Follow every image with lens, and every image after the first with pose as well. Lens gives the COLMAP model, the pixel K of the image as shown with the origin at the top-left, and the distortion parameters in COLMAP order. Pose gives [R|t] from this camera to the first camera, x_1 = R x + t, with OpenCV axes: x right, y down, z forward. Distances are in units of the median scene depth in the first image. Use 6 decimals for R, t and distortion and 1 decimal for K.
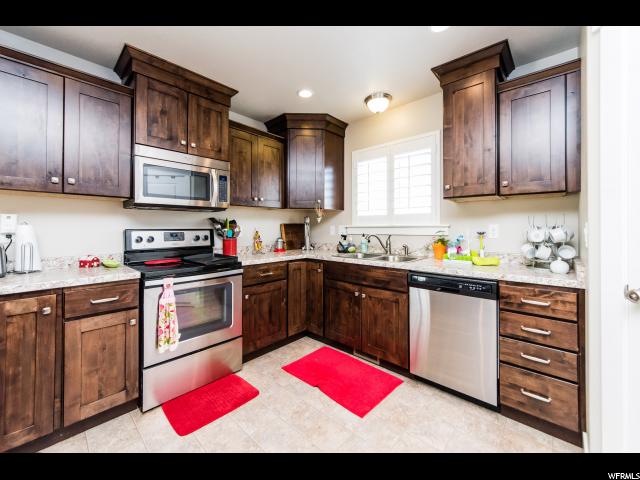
lens RADIAL K [[240.8, 0, 332.0], [0, 240.8, 226.6], [0, 0, 1]] dist [-0.011934, -0.000166]
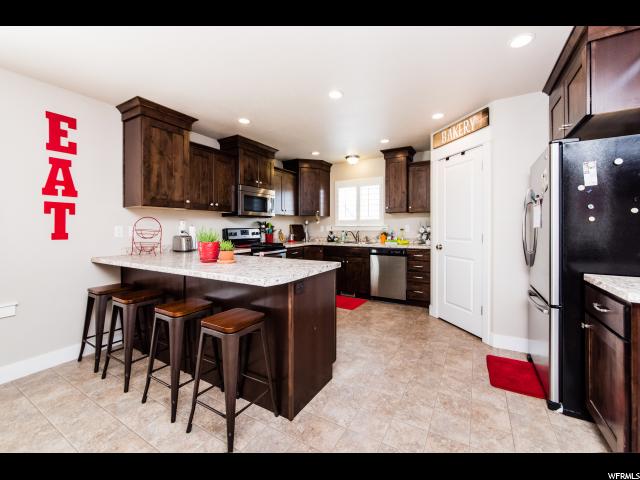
lens RADIAL K [[240.8, 0, 348.1], [0, 240.8, 229.4], [0, 0, 1]] dist [-0.011934, -0.000166]
pose [[0.961872, -0.008302, 0.273375, -0.357222], [0.005072, 0.999909, 0.012520, 0.000899], [-0.273454, -0.010656, 0.961826, -0.789615]]
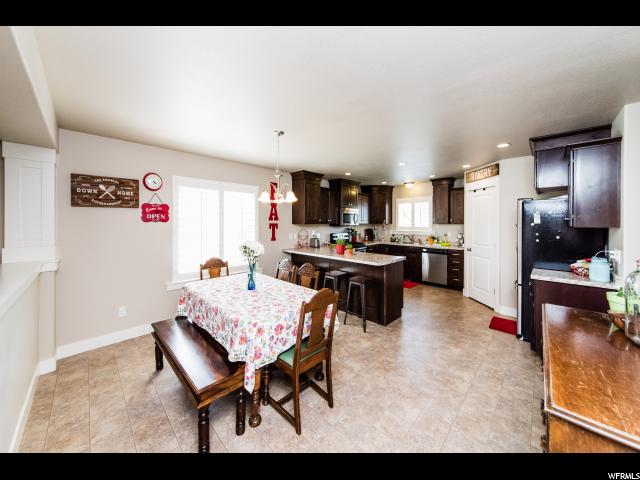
lens RADIAL K [[228.5, 0, 356.6], [0, 228.5, 212.8], [0, 0, 1]] dist [-0.009312, 0.000001]
pose [[0.995880, 0.014310, 0.089547, -0.624963], [-0.010950, 0.999221, -0.037911, -0.108602], [-0.090020, 0.036774, 0.995261, -1.485883]]
